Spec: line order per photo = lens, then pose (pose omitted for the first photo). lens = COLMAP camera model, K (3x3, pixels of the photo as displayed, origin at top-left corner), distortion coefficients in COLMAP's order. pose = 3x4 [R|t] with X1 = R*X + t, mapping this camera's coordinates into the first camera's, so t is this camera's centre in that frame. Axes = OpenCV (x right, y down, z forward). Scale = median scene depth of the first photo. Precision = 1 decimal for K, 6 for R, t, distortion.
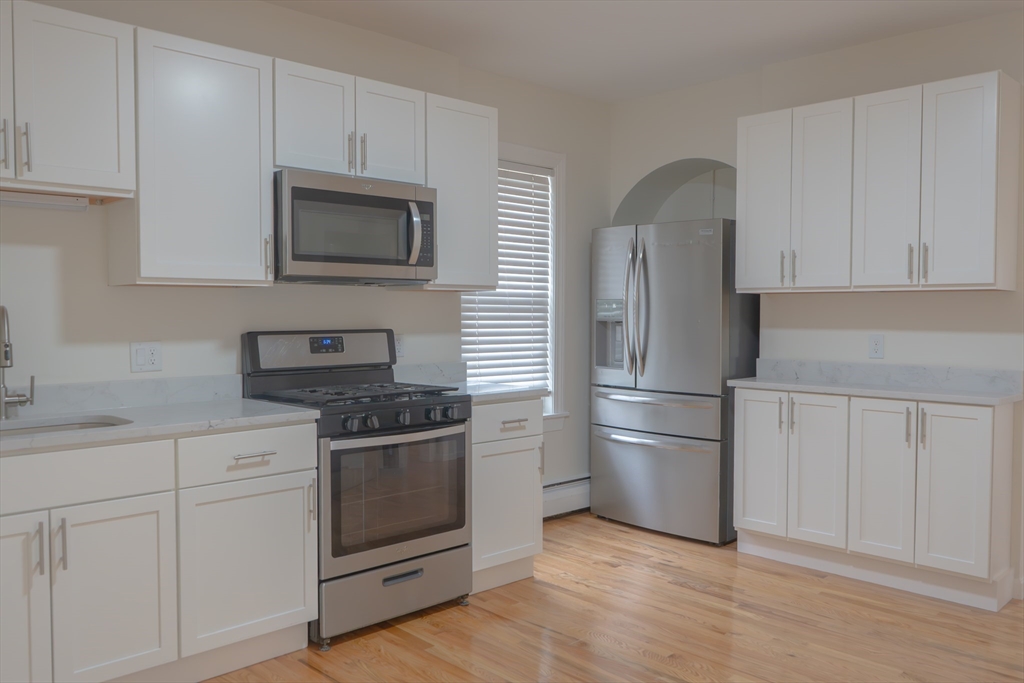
lens RADIAL K [[820.6, 0, 513.1], [0, 820.6, 341.1], [0, 0, 1]] dist [-0.024895, 0.014806]
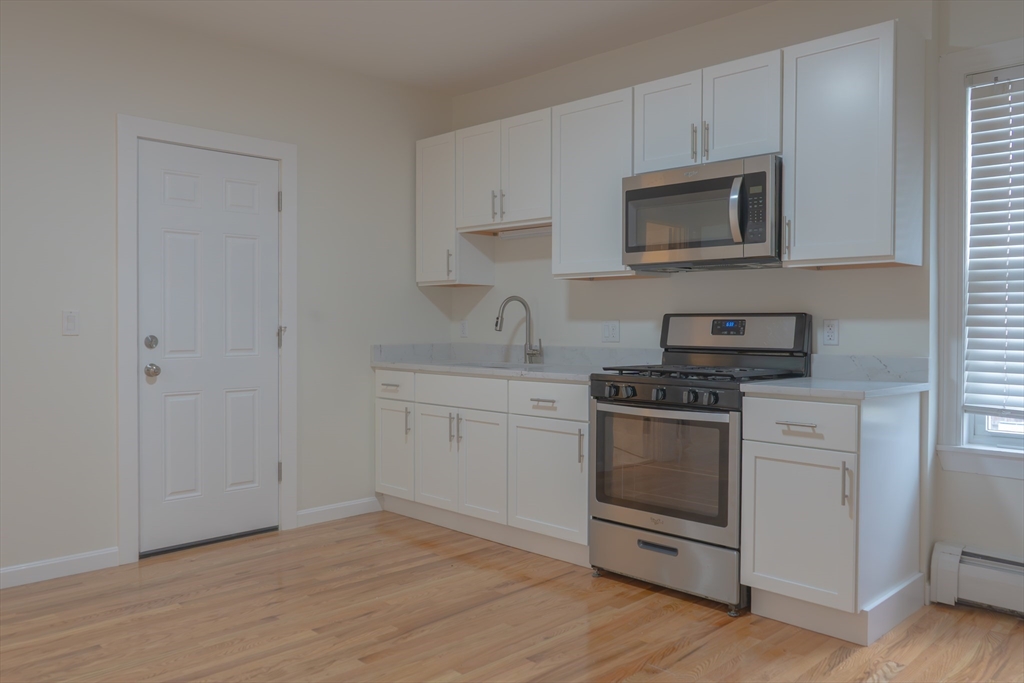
lens RADIAL K [[820.6, 0, 512.4], [0, 820.6, 339.9], [0, 0, 1]] dist [-0.024895, 0.014806]
pose [[0.007384, 0.026478, -0.999622, 0.853122], [-0.035685, 0.999020, 0.026198, 0.003278], [0.999336, 0.035478, 0.008321, 0.756969]]
